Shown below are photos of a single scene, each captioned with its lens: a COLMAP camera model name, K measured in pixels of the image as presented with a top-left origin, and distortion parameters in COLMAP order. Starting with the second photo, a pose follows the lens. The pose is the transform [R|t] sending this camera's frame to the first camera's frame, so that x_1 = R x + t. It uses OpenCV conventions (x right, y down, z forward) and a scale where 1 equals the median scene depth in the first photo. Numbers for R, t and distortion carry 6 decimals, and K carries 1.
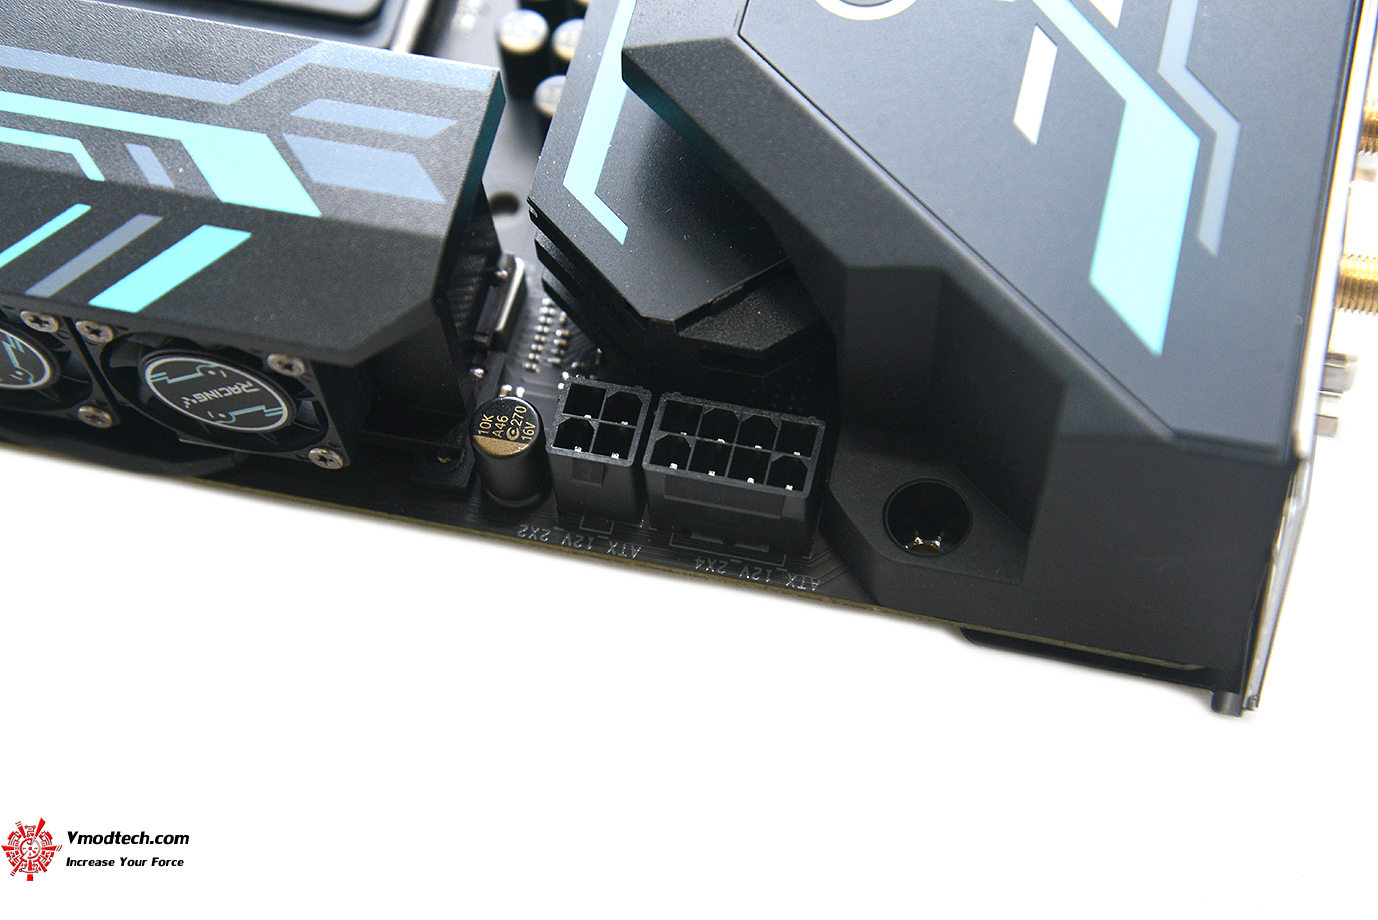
lens RADIAL K [[2686.6, 0, 680.1], [0, 2686.6, 454.3], [0, 0, 1]] dist [0.361681, 0.000000]
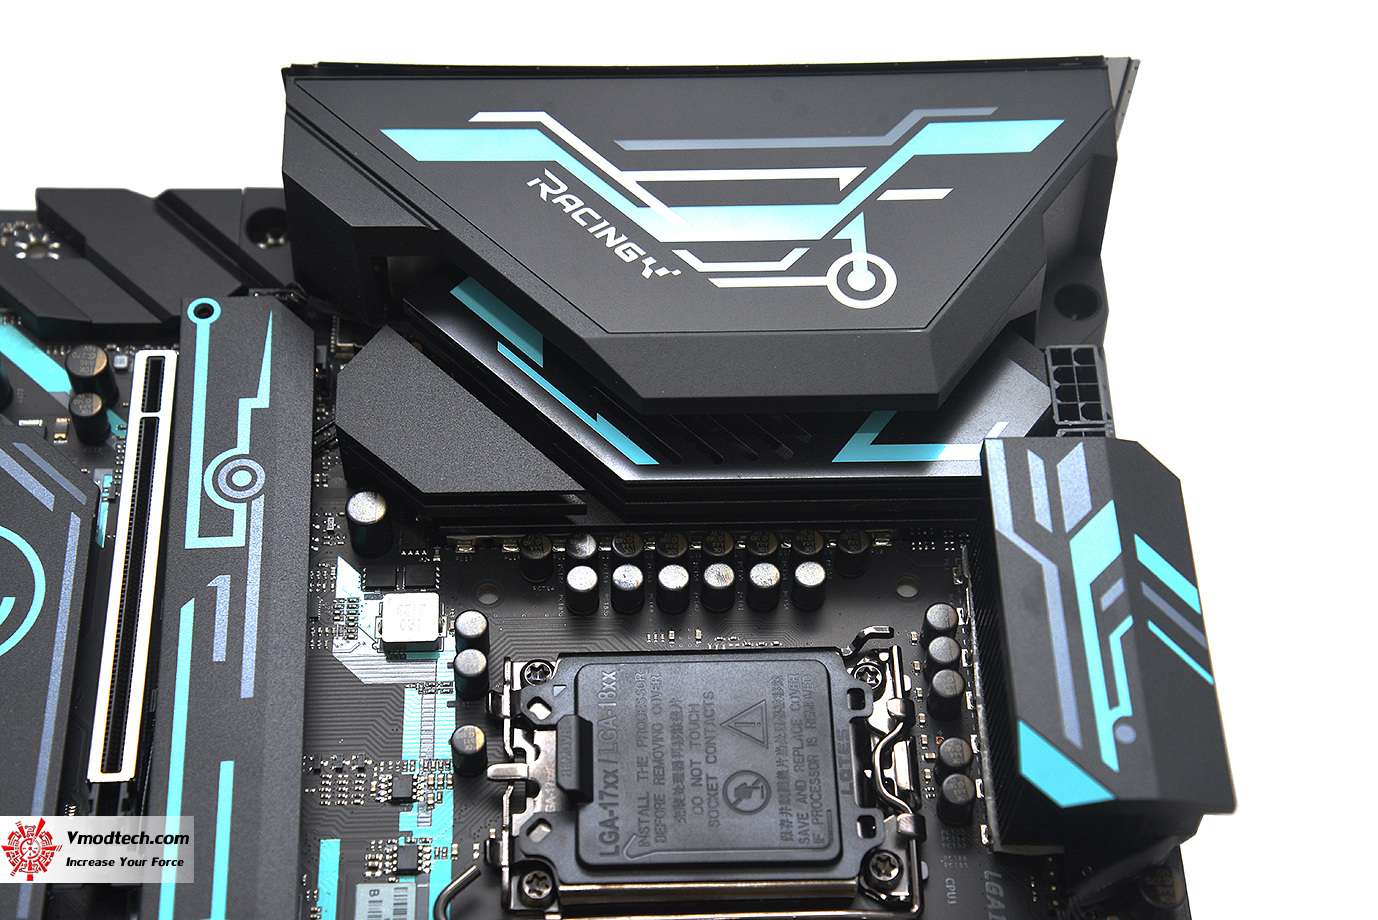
lens RADIAL K [[2536.4, 0, 677.7], [0, 2536.4, 453.3], [0, 0, 1]] dist [0.317884, 0.000000]
pose [[-0.267478, -0.782586, 0.562152, -0.940900], [0.833911, 0.104282, 0.541958, -1.191666], [-0.482751, 0.613746, 0.624714, 0.095670]]
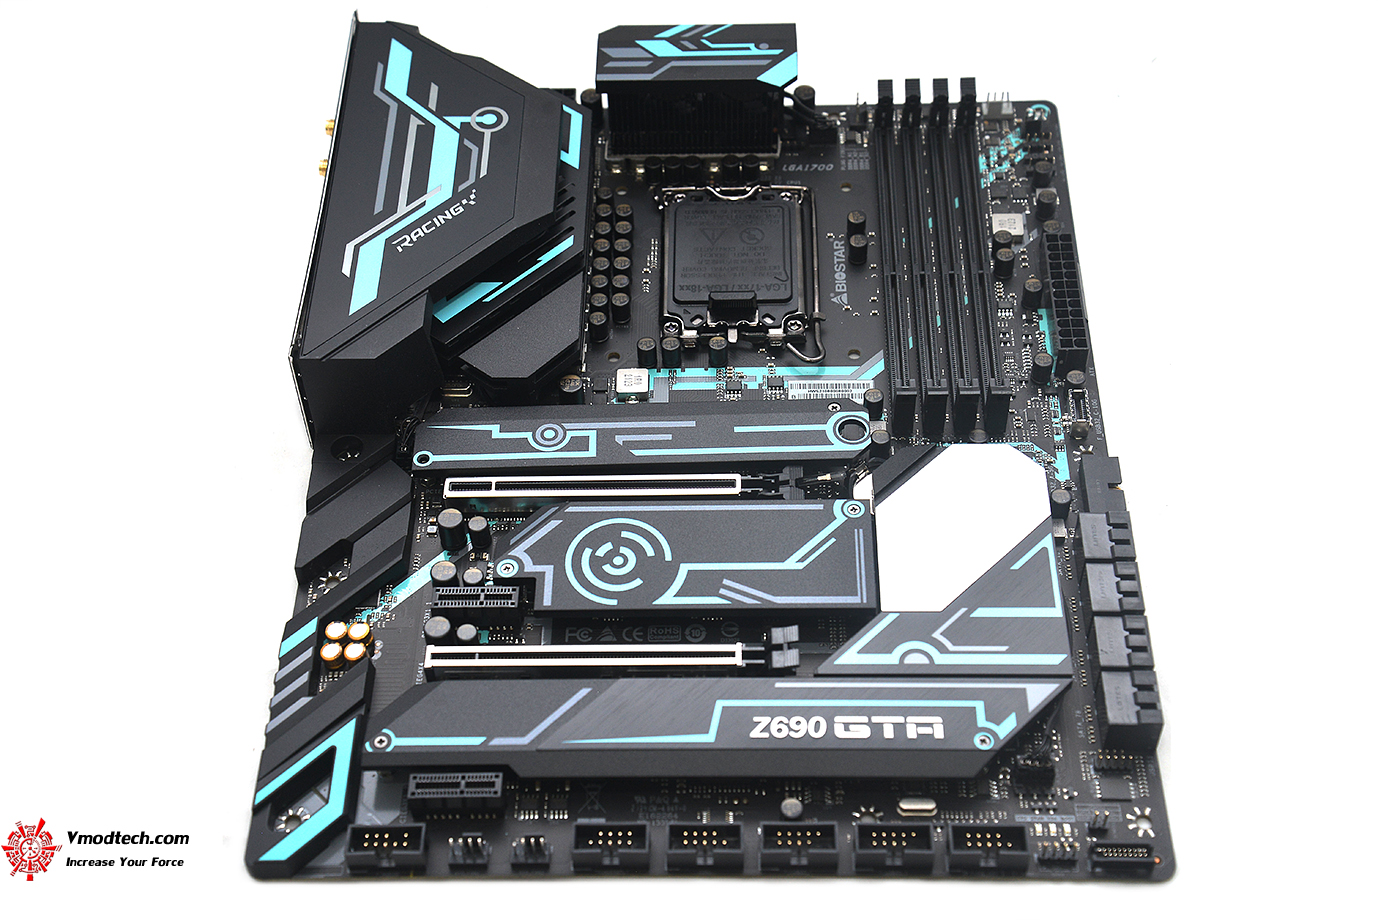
lens RADIAL K [[1958.4, 0, 685.0], [0, 1958.4, 464.8], [0, 0, 1]] dist [0.224893, 0.000000]
pose [[-0.970653, 0.229524, -0.071770, 0.108349], [-0.150644, -0.347699, 0.925425, -2.580050], [0.187453, 0.909079, 0.372072, 0.559713]]
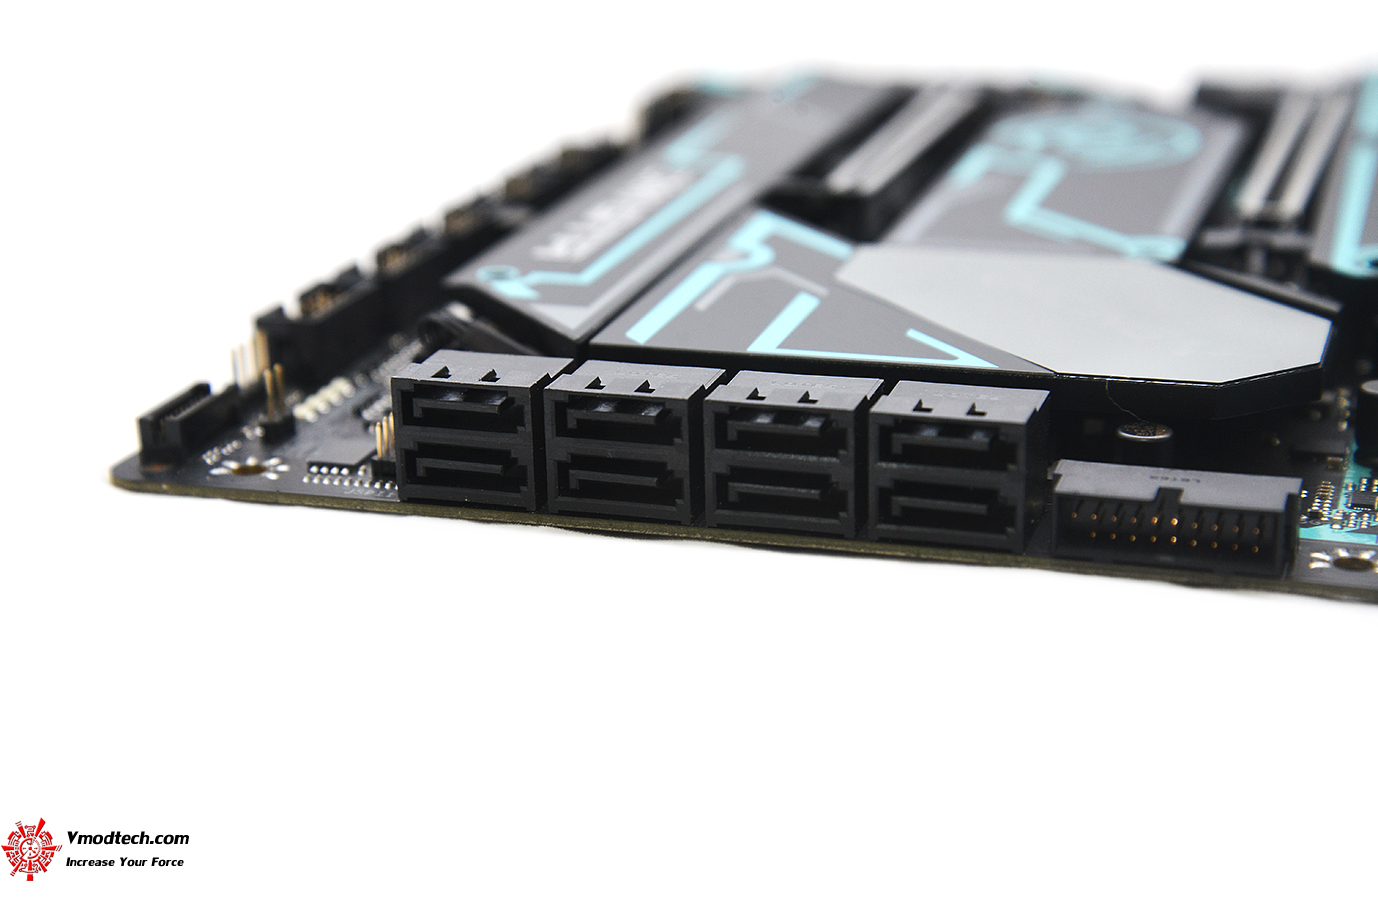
lens RADIAL K [[2686.6, 0, 686.4], [0, 2686.6, 459.1], [0, 0, 1]] dist [0.361681, 0.000000]
pose [[0.060787, -0.259483, 0.963833, -1.499644], [0.872894, 0.482149, 0.074753, -0.896304], [-0.484108, 0.836780, 0.255809, 1.288117]]
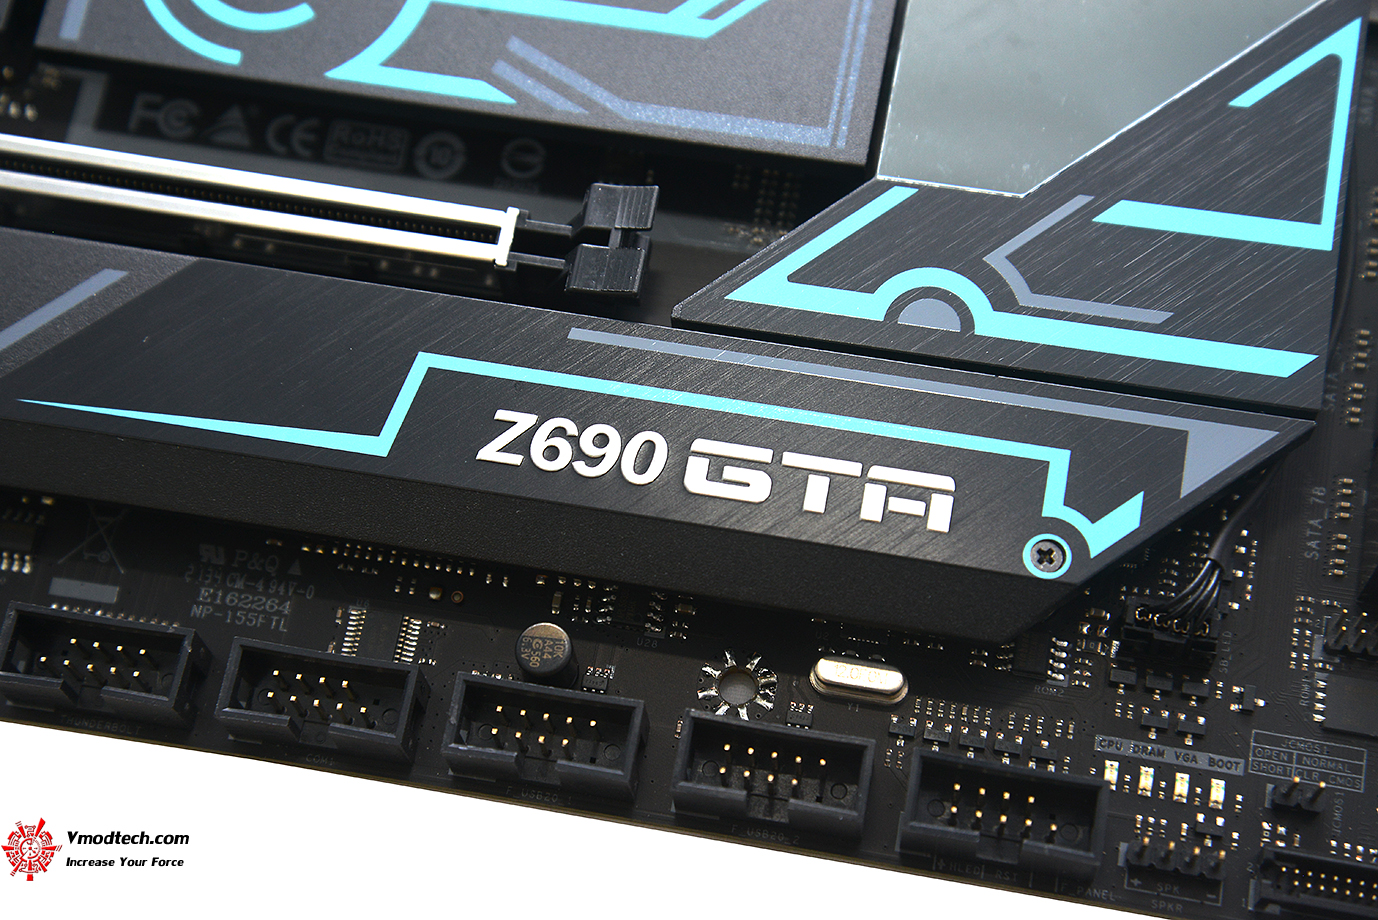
lens RADIAL K [[2686.6, 0, 686.3], [0, 2686.6, 453.3], [0, 0, 1]] dist [0.361681, 0.000000]
pose [[-0.992132, 0.094388, 0.082255, -0.205212], [0.007049, -0.613837, 0.789401, -1.729757], [0.125001, 0.783770, 0.608342, 0.893864]]
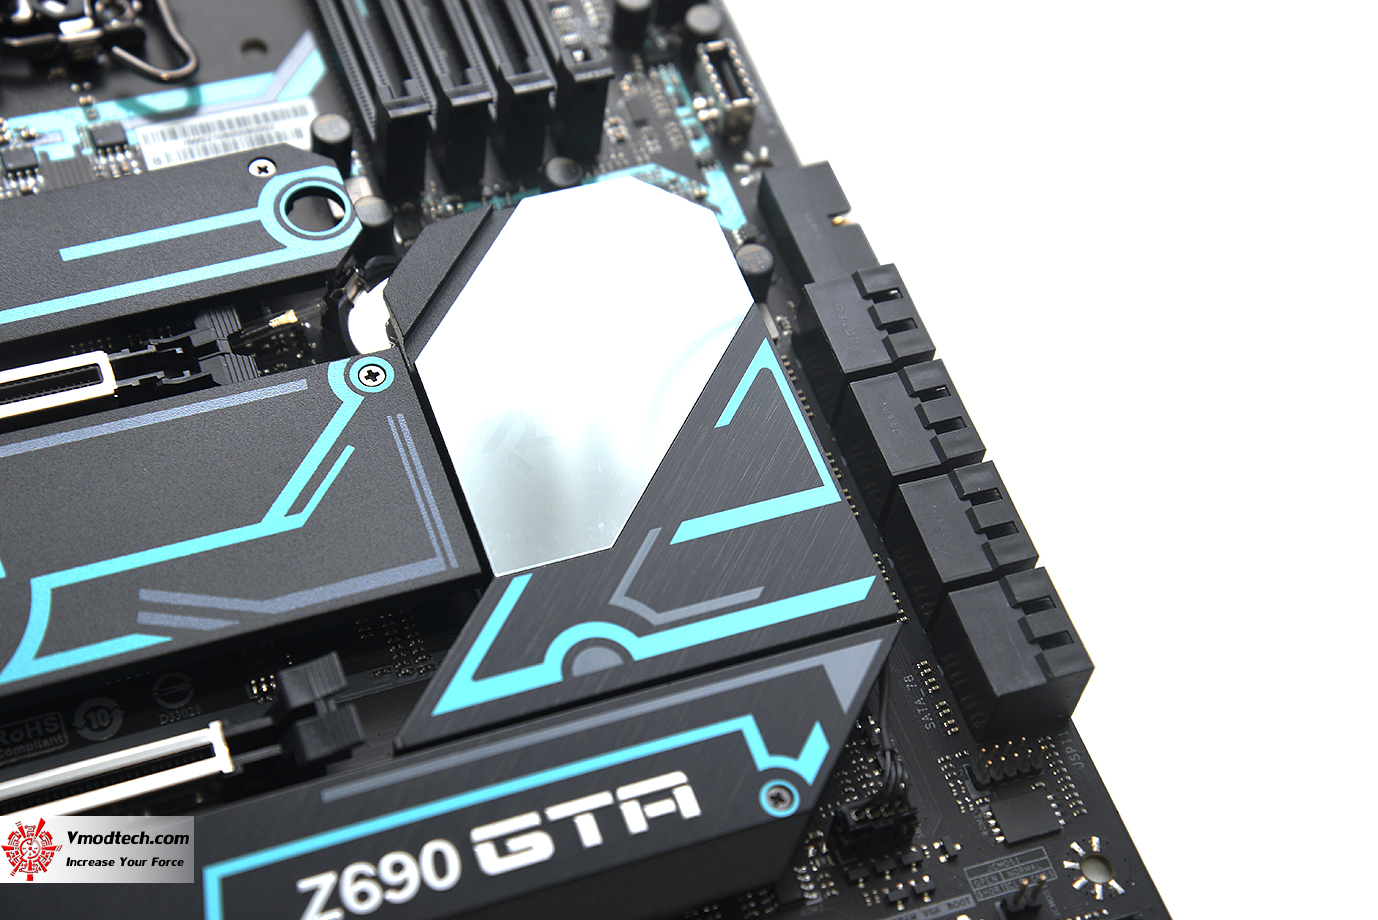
lens RADIAL K [[2686.6, 0, 677.2], [0, 2686.6, 461.8], [0, 0, 1]] dist [0.361681, 0.000000]
pose [[-0.830690, 0.446791, -0.332162, 0.140261], [-0.507573, -0.362644, 0.781575, -1.838423], [0.228744, 0.817843, 0.528024, 0.767538]]
